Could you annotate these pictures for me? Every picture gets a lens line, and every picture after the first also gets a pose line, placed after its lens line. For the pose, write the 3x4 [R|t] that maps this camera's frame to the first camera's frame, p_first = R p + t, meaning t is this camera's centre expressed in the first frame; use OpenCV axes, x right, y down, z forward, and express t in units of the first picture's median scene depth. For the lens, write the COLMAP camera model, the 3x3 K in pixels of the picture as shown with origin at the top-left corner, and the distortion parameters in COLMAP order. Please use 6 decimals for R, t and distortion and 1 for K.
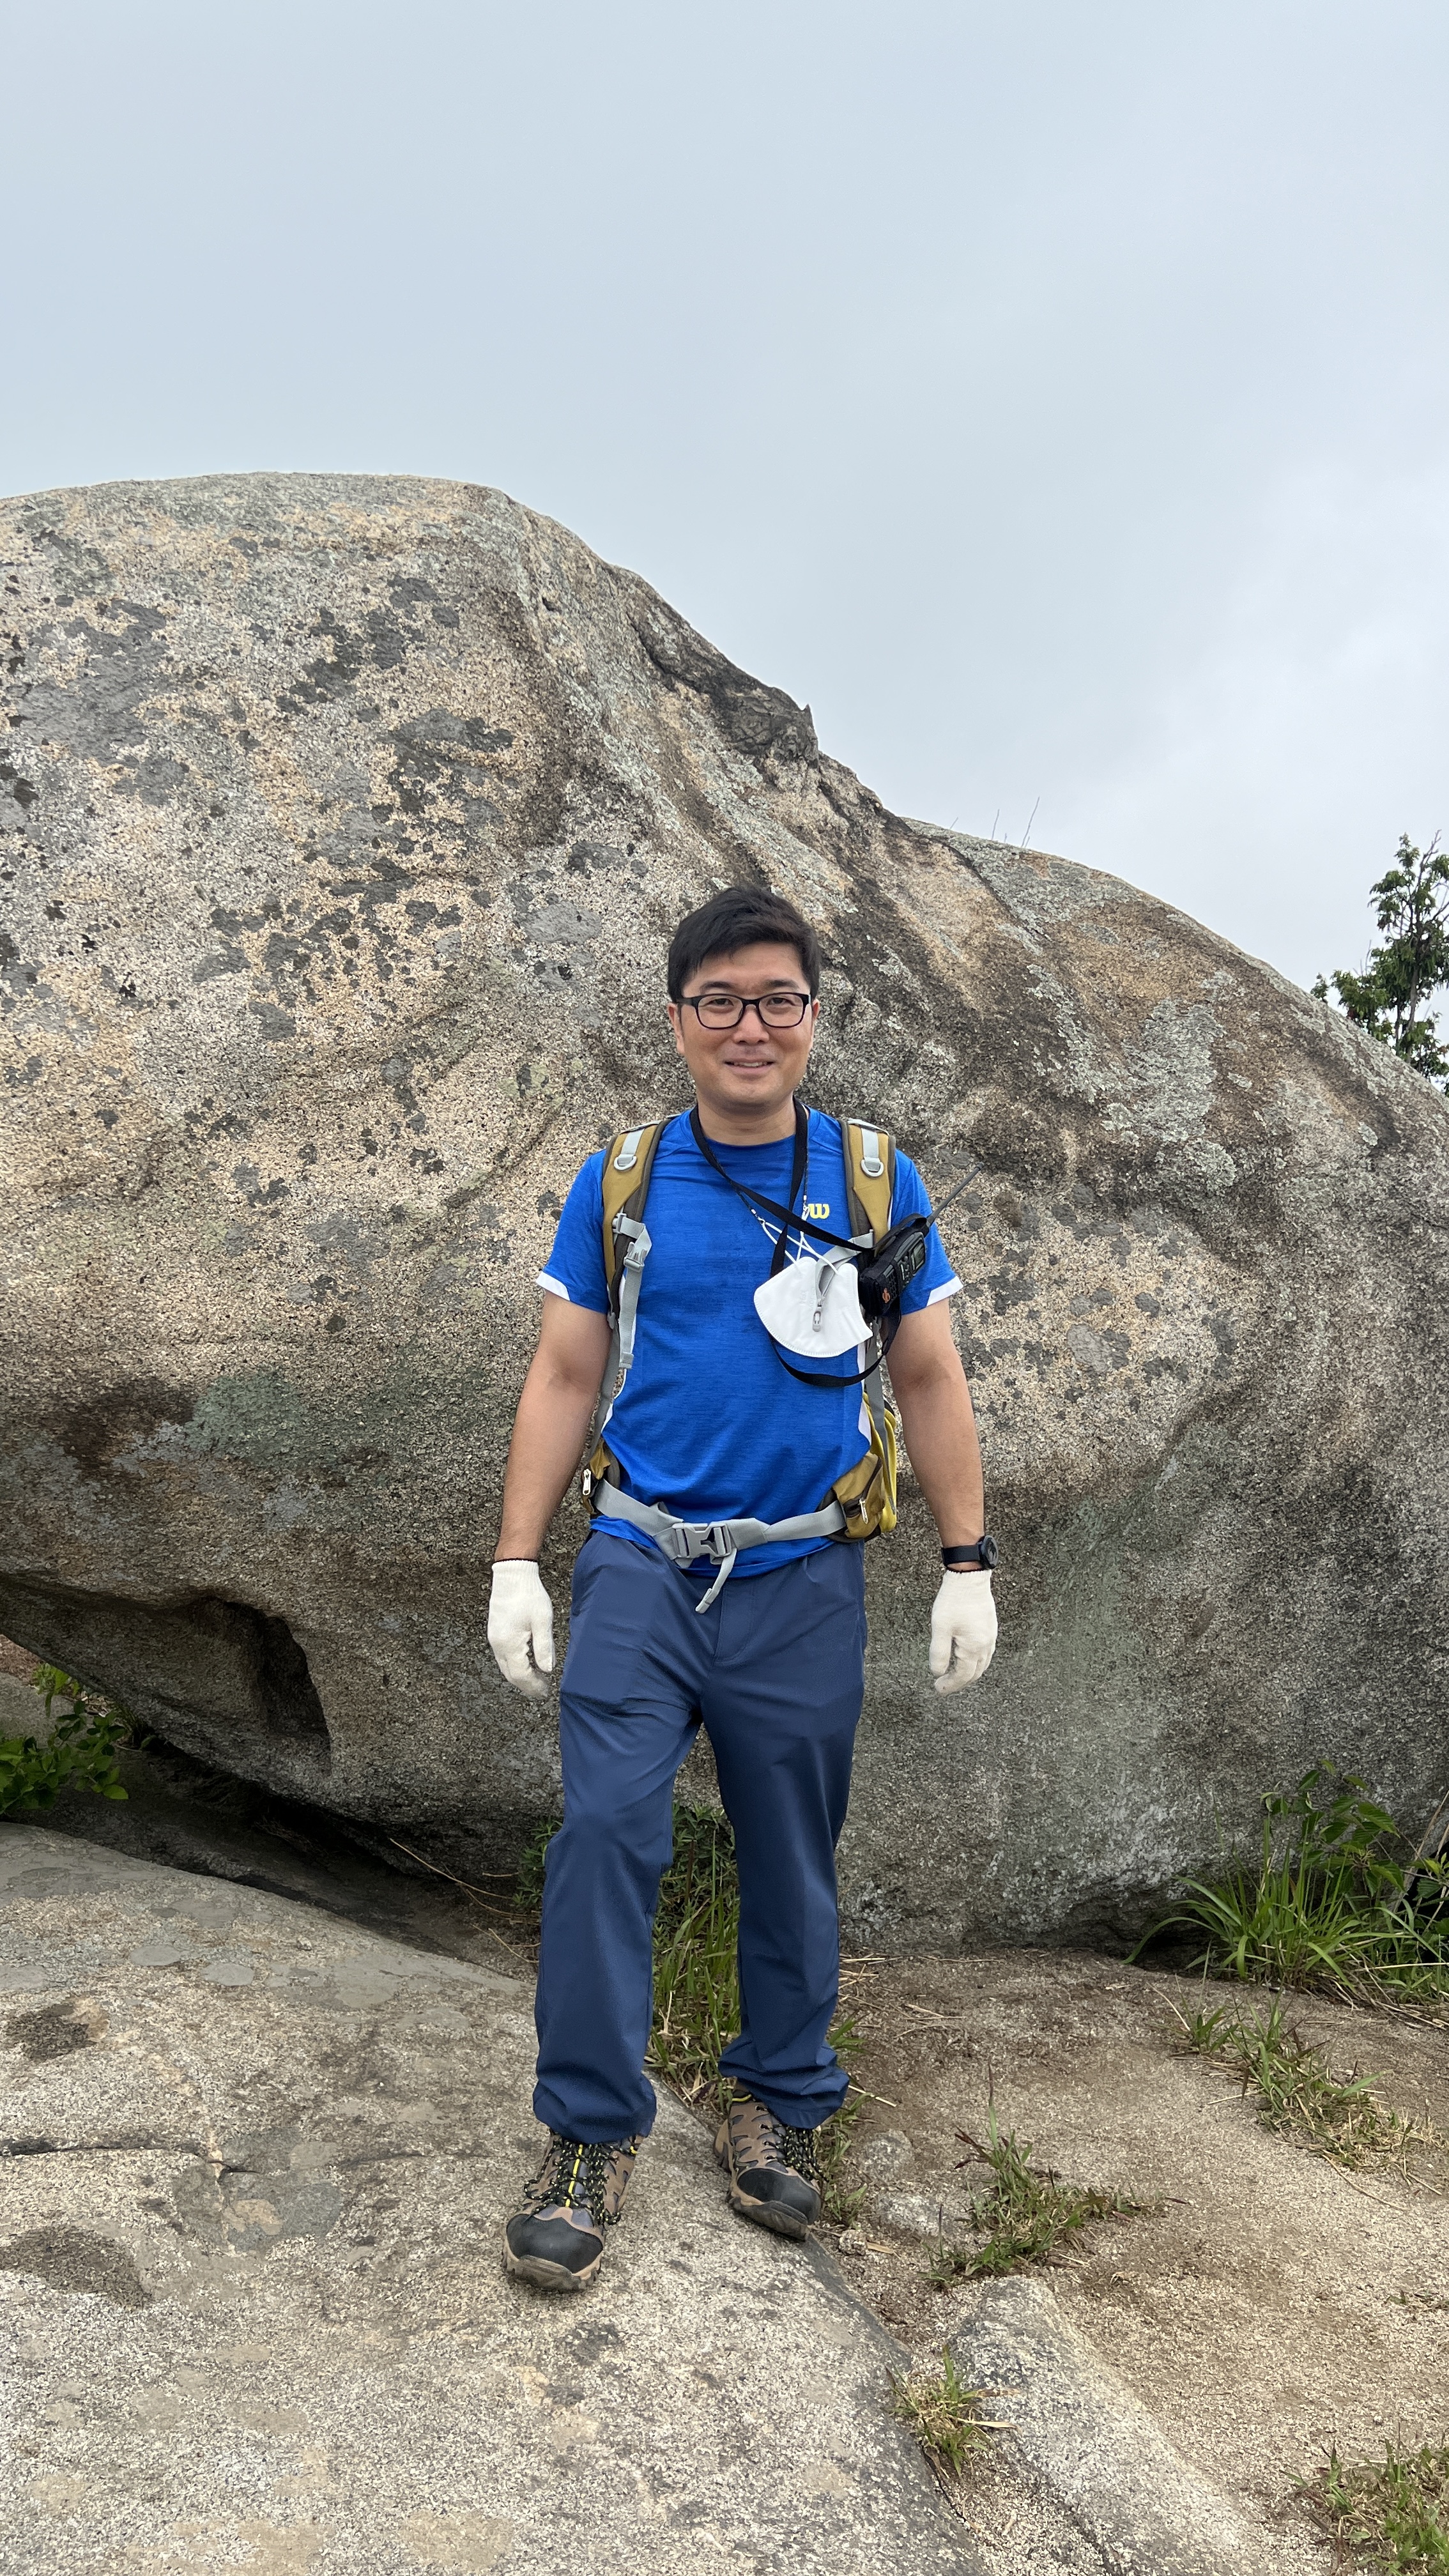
lens RADIAL K [[1928.3, 0, 714.5], [0, 1928.3, 1286.0], [0, 0, 1]] dist [0.049895, -0.054411]
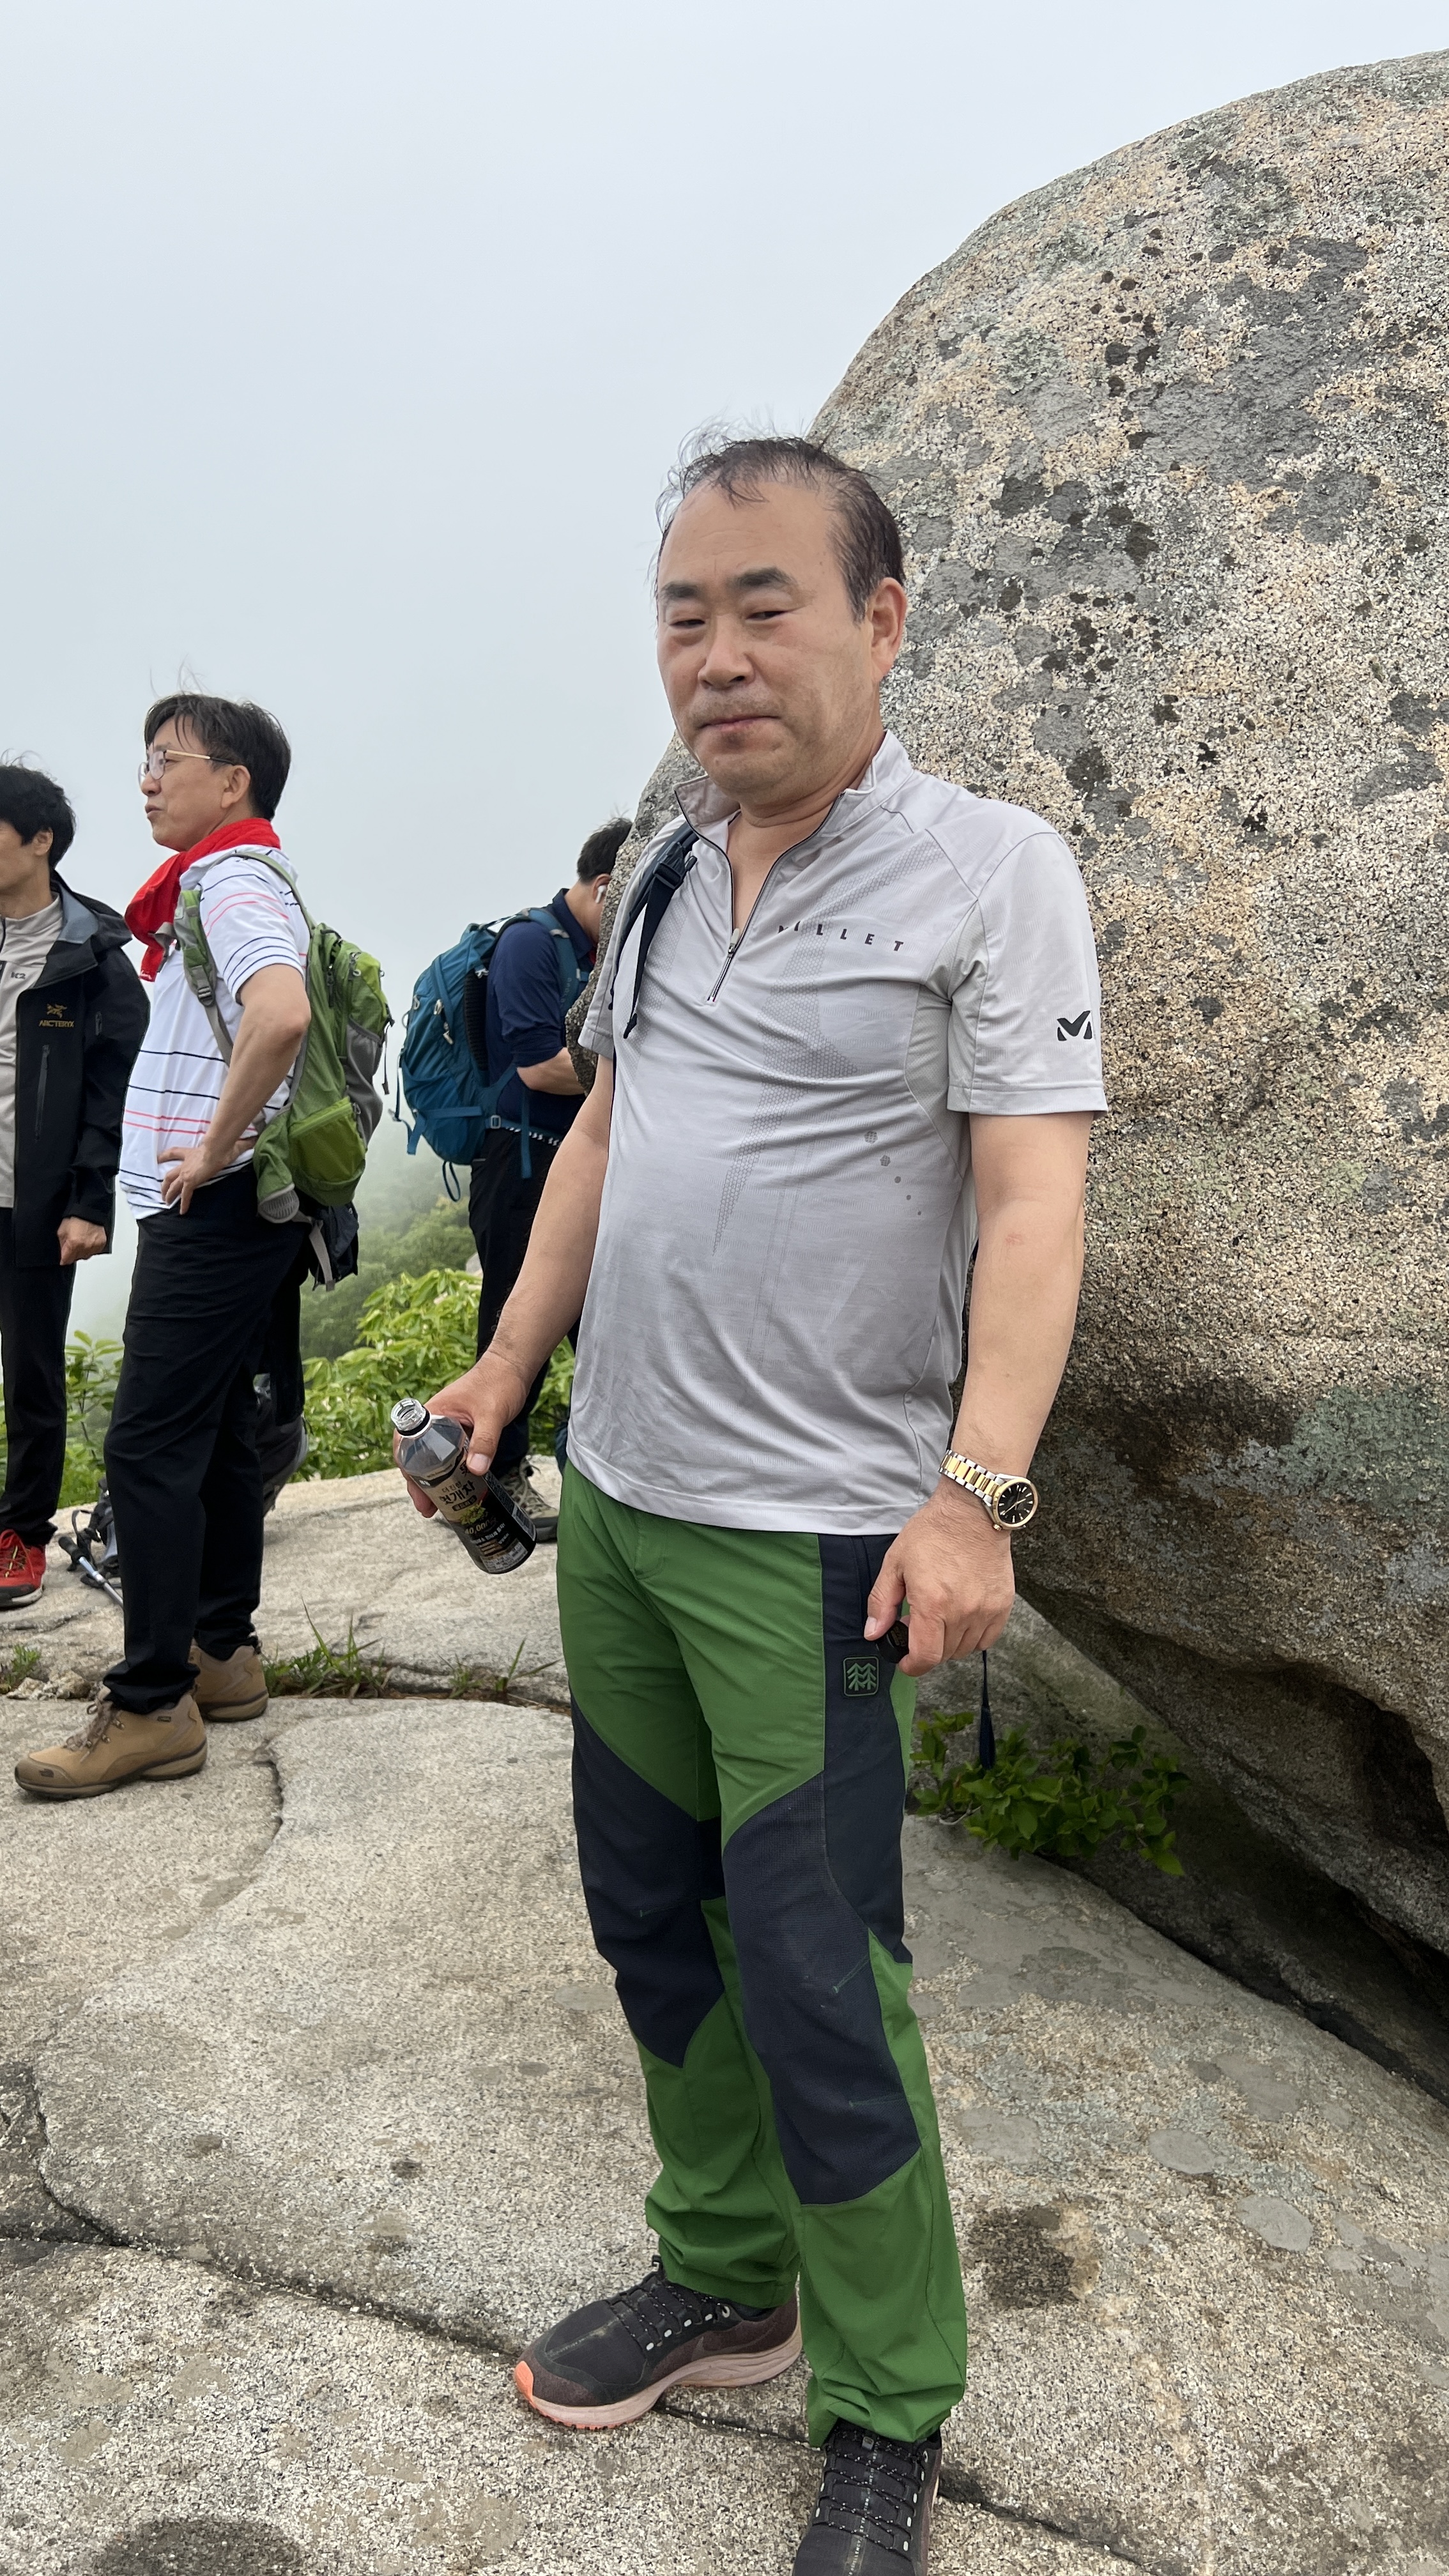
lens RADIAL K [[1928.3, 0, 732.5], [0, 1928.3, 1294.5], [0, 0, 1]] dist [0.049895, -0.054411]
pose [[0.833369, 0.105997, -0.542458, -0.063186], [-0.059839, 0.992973, 0.102099, -0.043631], [0.549468, -0.052626, 0.833856, 0.304840]]
